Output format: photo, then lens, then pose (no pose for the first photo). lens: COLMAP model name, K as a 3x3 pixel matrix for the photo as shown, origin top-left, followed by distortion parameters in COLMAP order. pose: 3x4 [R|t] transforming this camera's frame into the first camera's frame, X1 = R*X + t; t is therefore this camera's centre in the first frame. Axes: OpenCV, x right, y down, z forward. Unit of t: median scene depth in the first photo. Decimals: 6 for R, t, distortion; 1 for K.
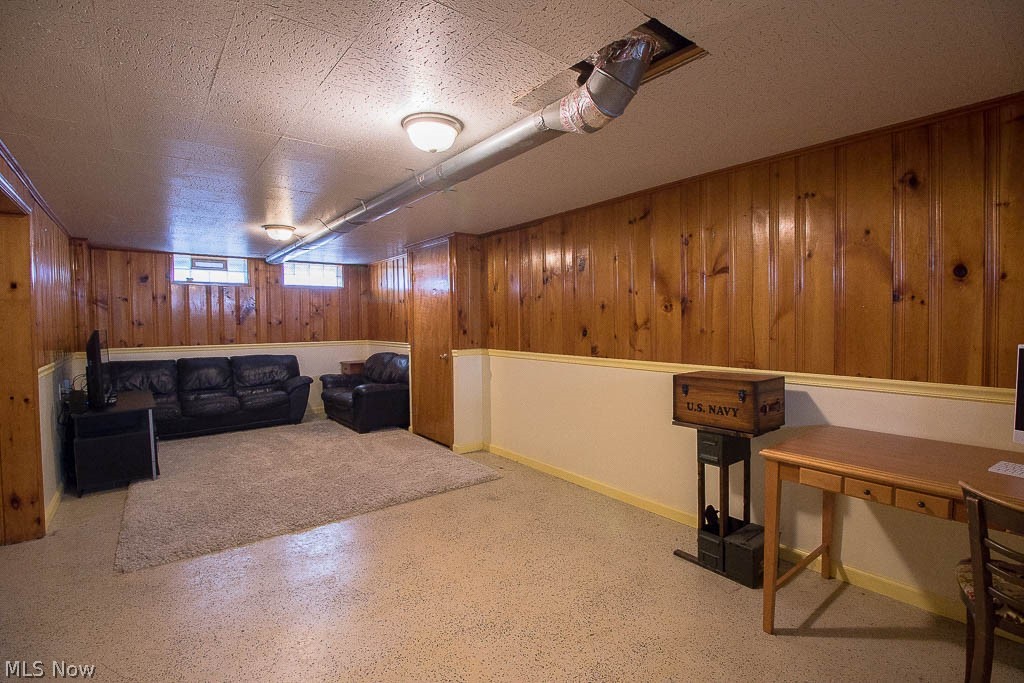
lens RADIAL K [[475.0, 0, 515.0], [0, 475.0, 336.1], [0, 0, 1]] dist [-0.007200, -0.008623]
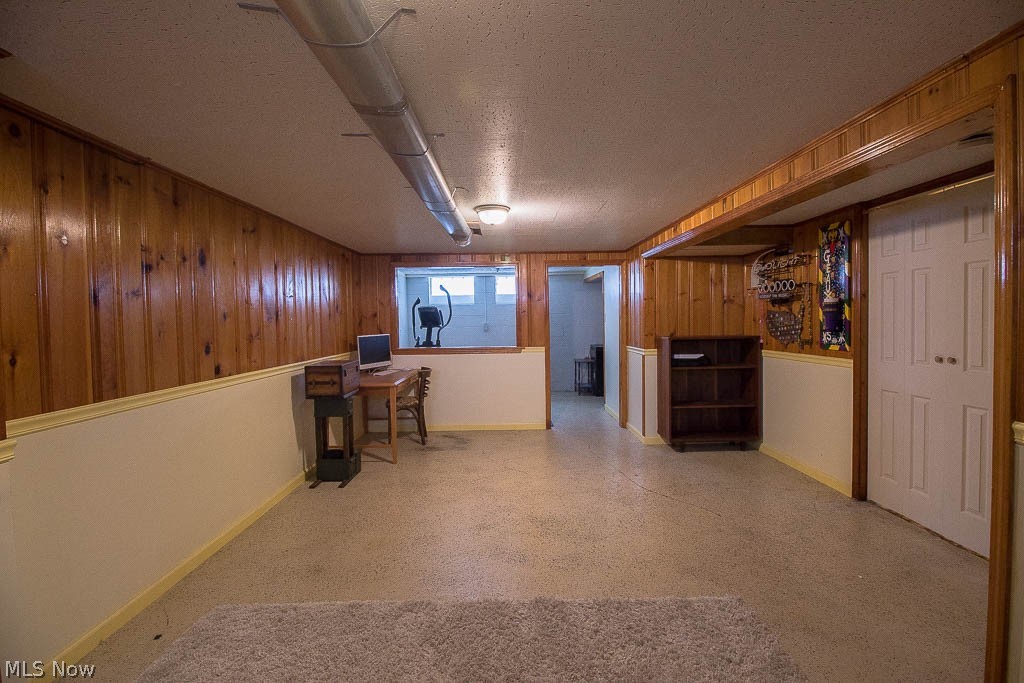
lens RADIAL K [[475.0, 0, 512.6], [0, 475.0, 336.4], [0, 0, 1]] dist [-0.007200, -0.008623]
pose [[-0.791587, -0.006239, 0.611024, -0.713942], [0.034517, 0.997895, 0.054908, -0.053280], [-0.610080, 0.064555, -0.789705, 1.312599]]
